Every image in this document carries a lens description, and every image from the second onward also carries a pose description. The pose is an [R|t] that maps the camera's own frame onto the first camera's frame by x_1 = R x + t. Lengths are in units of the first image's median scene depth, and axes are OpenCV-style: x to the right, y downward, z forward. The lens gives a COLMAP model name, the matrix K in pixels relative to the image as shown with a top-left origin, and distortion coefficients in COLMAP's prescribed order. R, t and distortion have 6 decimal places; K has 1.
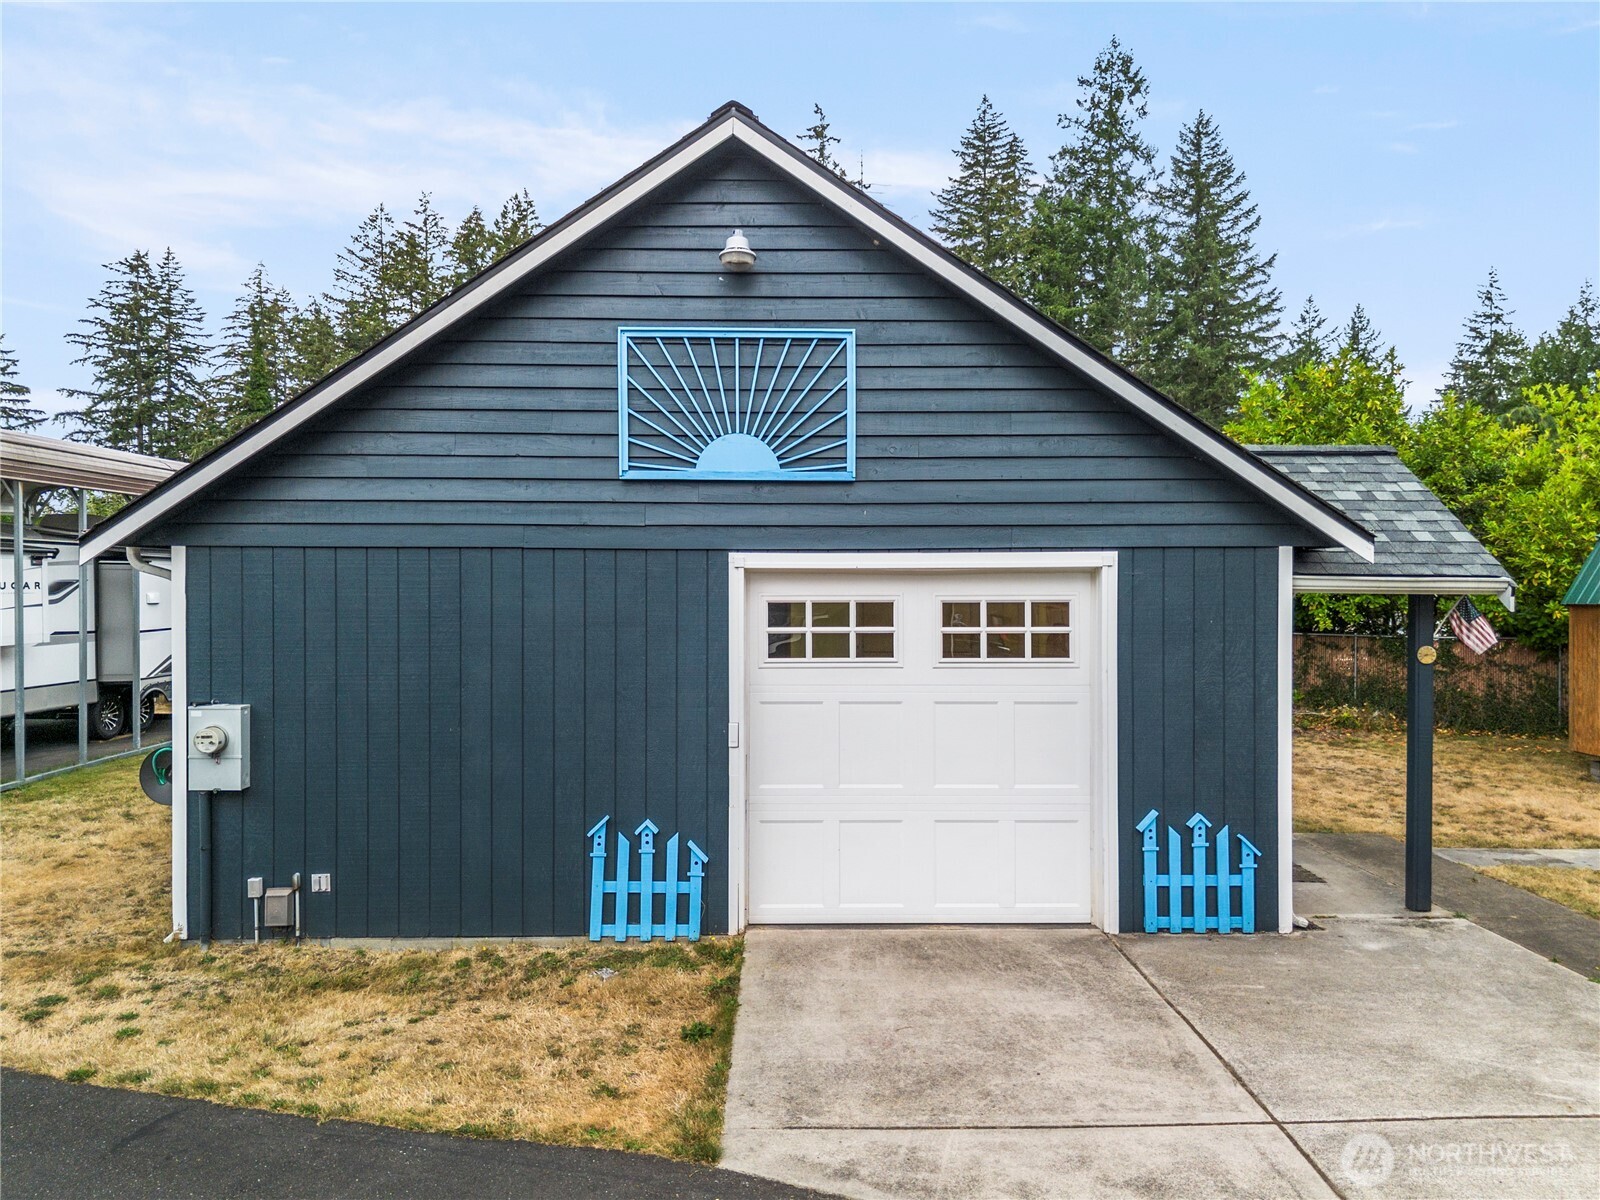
lens RADIAL K [[1122.4, 0, 800.0], [0, 1122.4, 600.0], [0, 0, 1]] dist [0.039599, -0.038554]
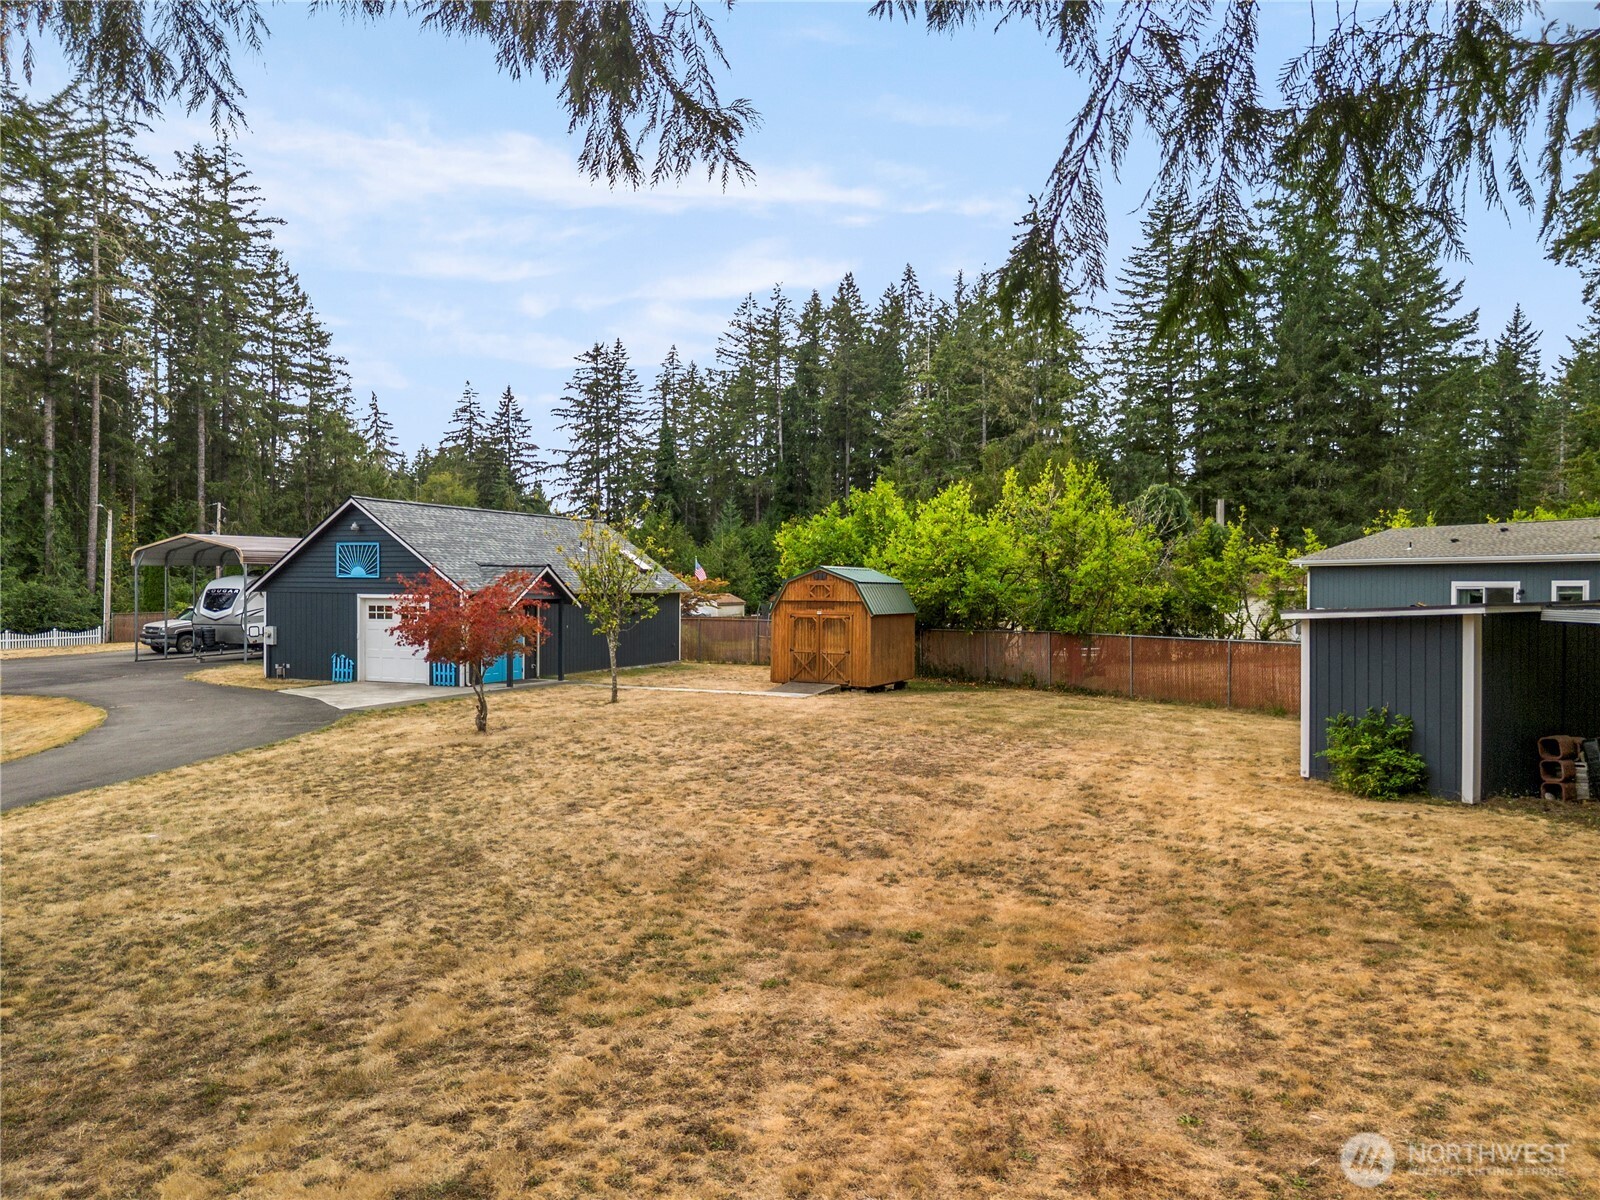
lens RADIAL K [[1111.2, 0, 835.3], [0, 1111.2, 637.4], [0, 0, 1]] dist [0.023341, -0.000269]
pose [[0.923906, 0.020046, -0.382095, 3.295830], [-0.007778, 0.999404, 0.033626, -0.034665], [0.382542, -0.028095, 0.923511, -2.287454]]
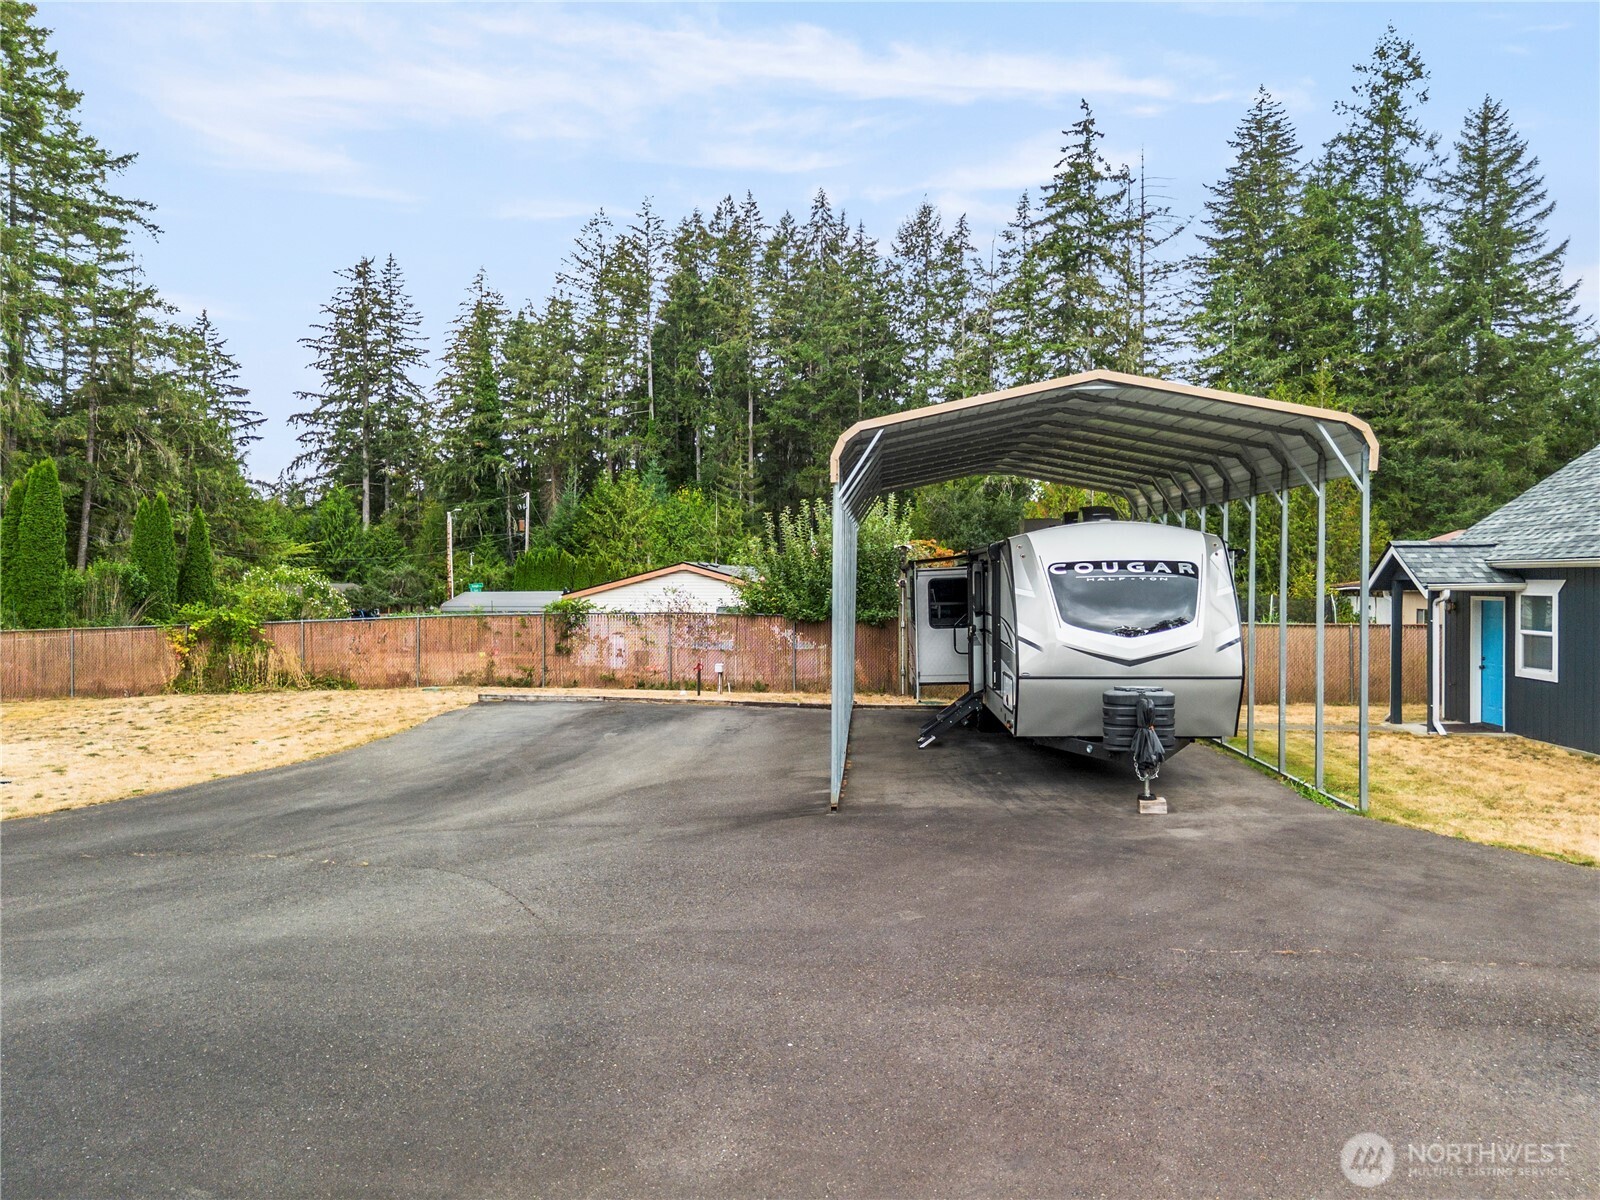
lens RADIAL K [[1125.6, 0, 802.2], [0, 1125.6, 593.2], [0, 0, 1]] dist [0.046297, -0.047066]
pose [[0.997710, 0.003613, -0.067544, -1.833682], [-0.003751, 0.999991, -0.001913, -0.002313], [0.067536, 0.002162, 0.997714, -0.156485]]
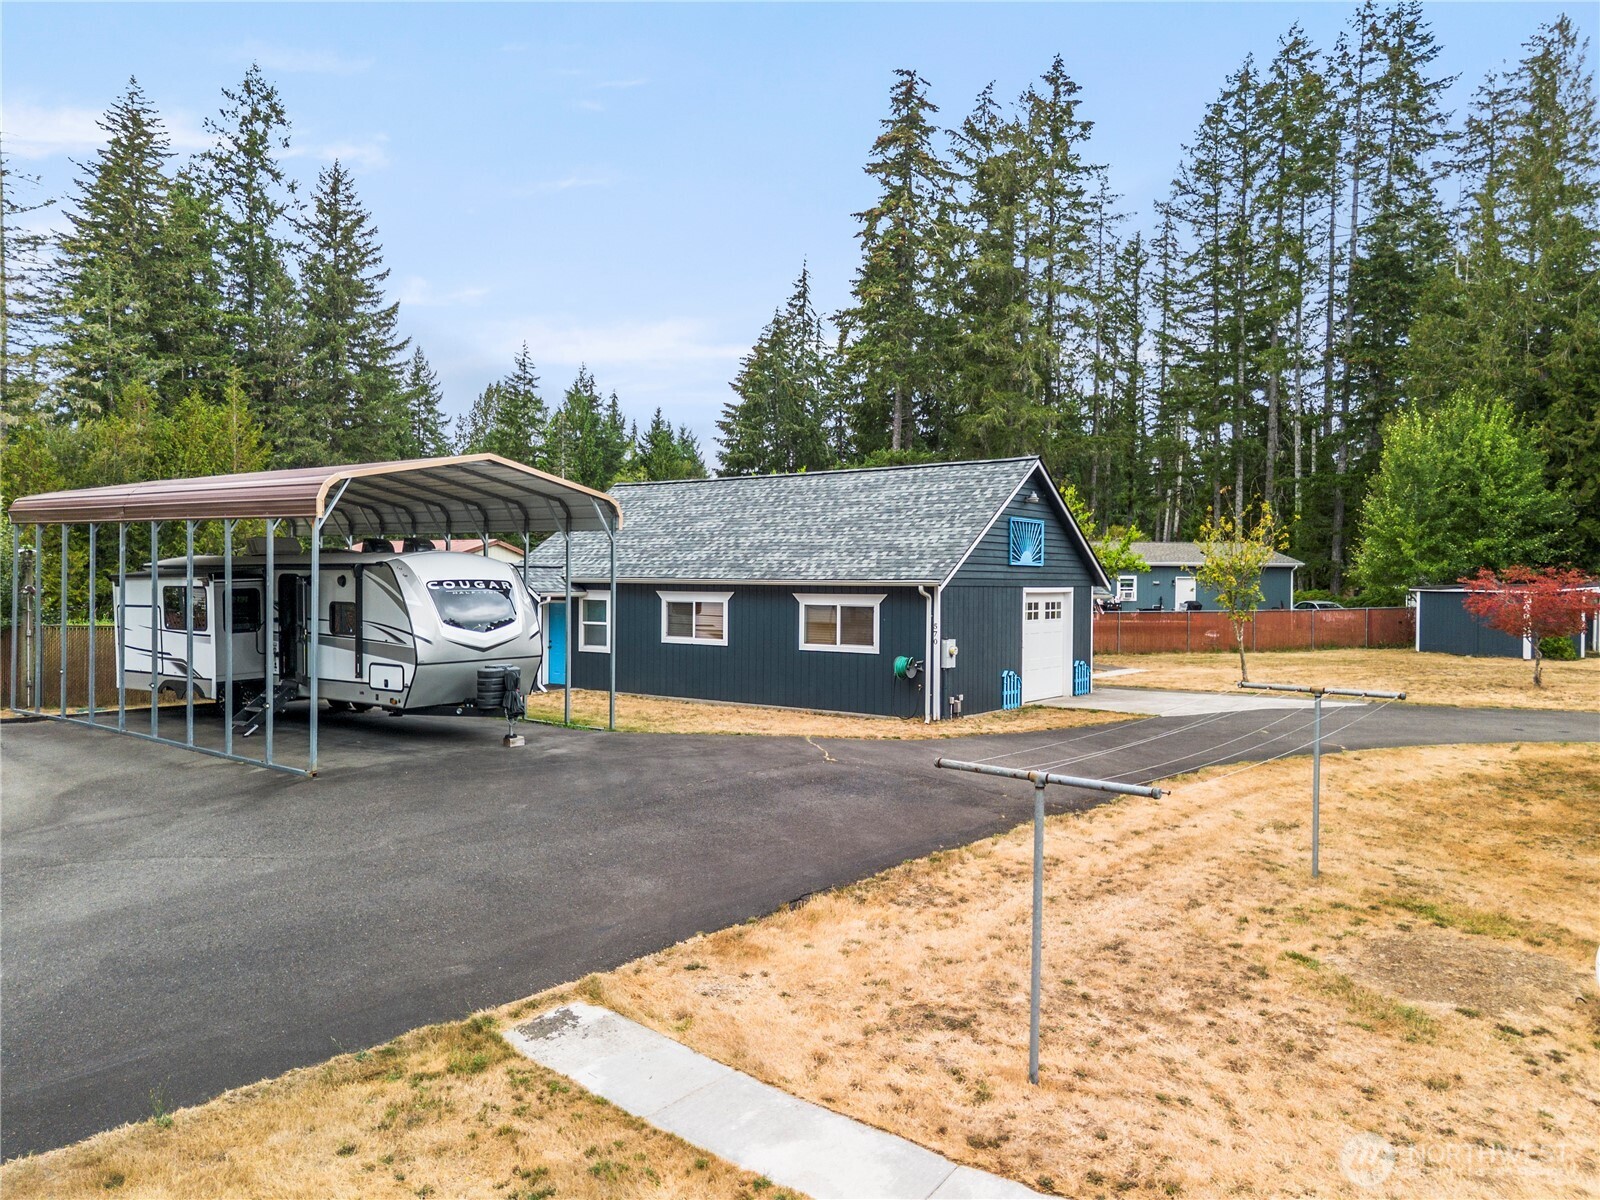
lens RADIAL K [[1128.8, 0, 799.1], [0, 1128.8, 592.7], [0, 0, 1]] dist [0.040073, -0.040954]
pose [[0.605800, 0.001378, 0.795616, -2.927509], [0.000897, 0.999997, -0.002415, -0.019107], [-0.795617, 0.002177, 0.605796, -0.468884]]
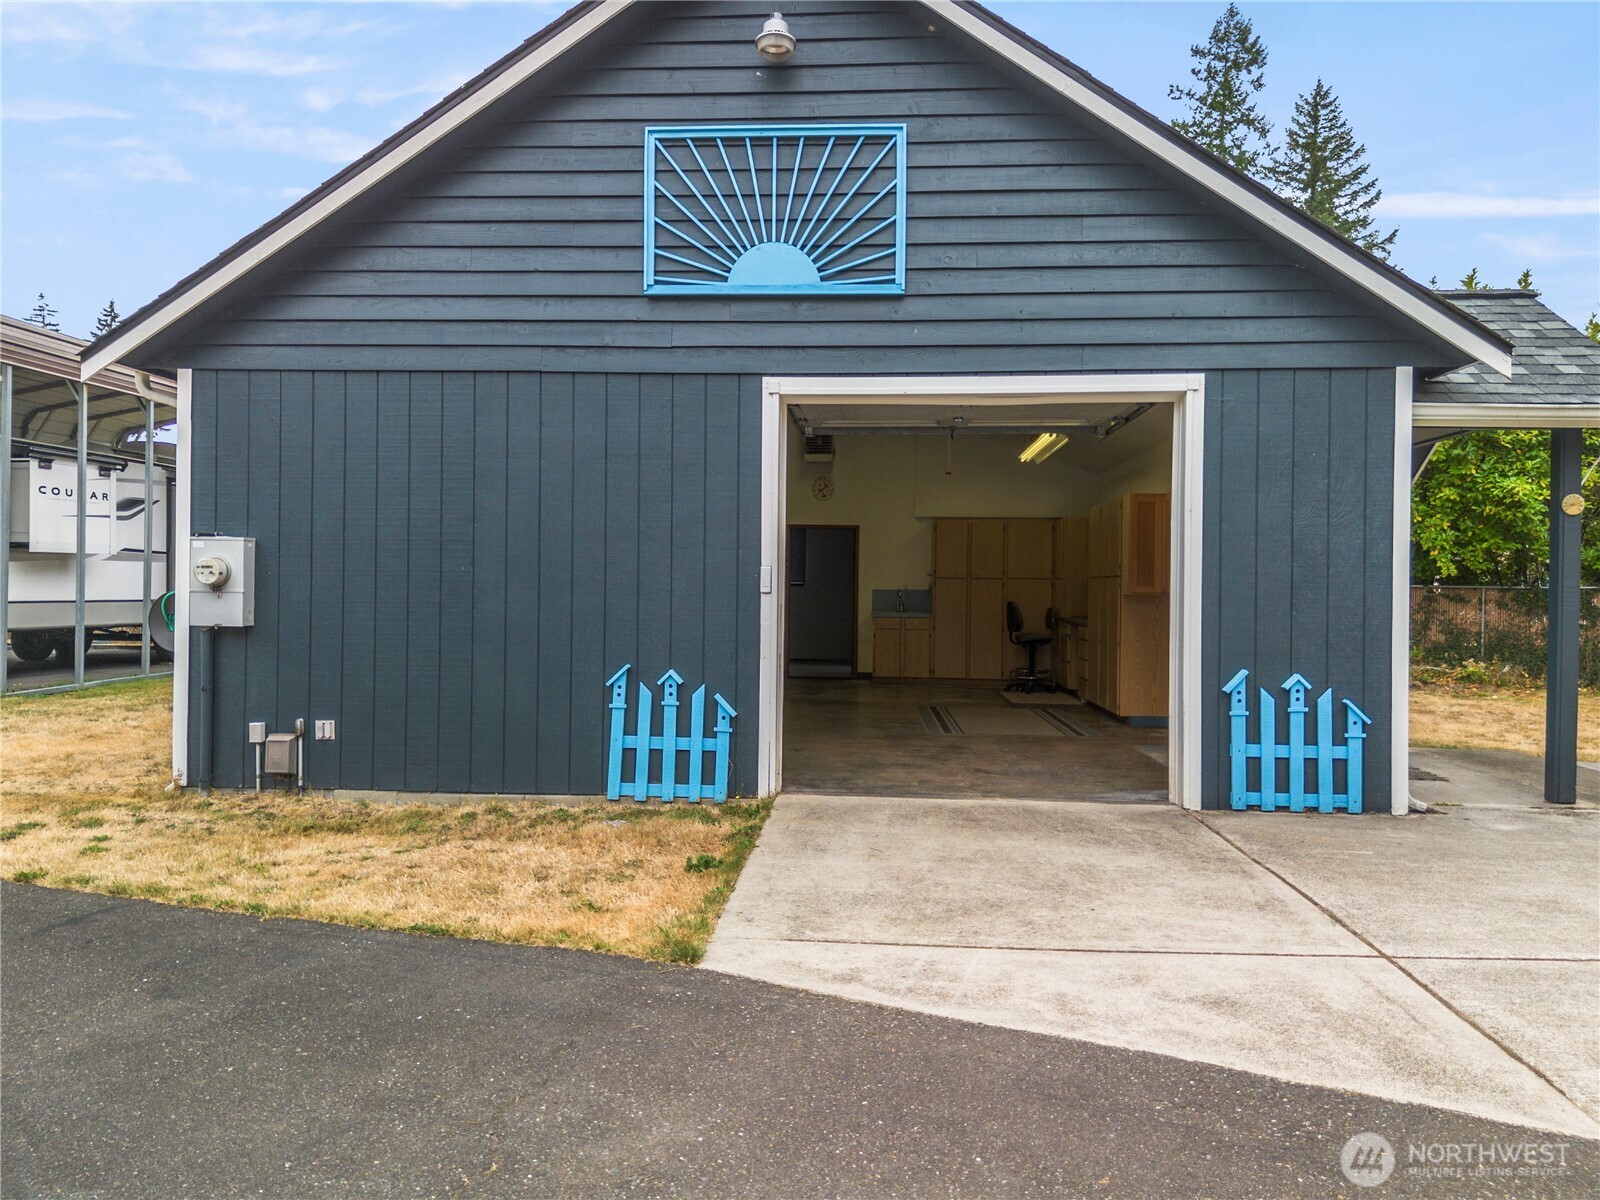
lens RADIAL K [[1125.6, 0, 802.2], [0, 1125.6, 593.2], [0, 0, 1]] dist [0.046297, -0.047066]
pose [[0.996600, 0.011385, -0.081599, 0.043621], [-0.012015, 0.999902, -0.007233, 0.137412], [0.081508, 0.008189, 0.996639, 0.096564]]
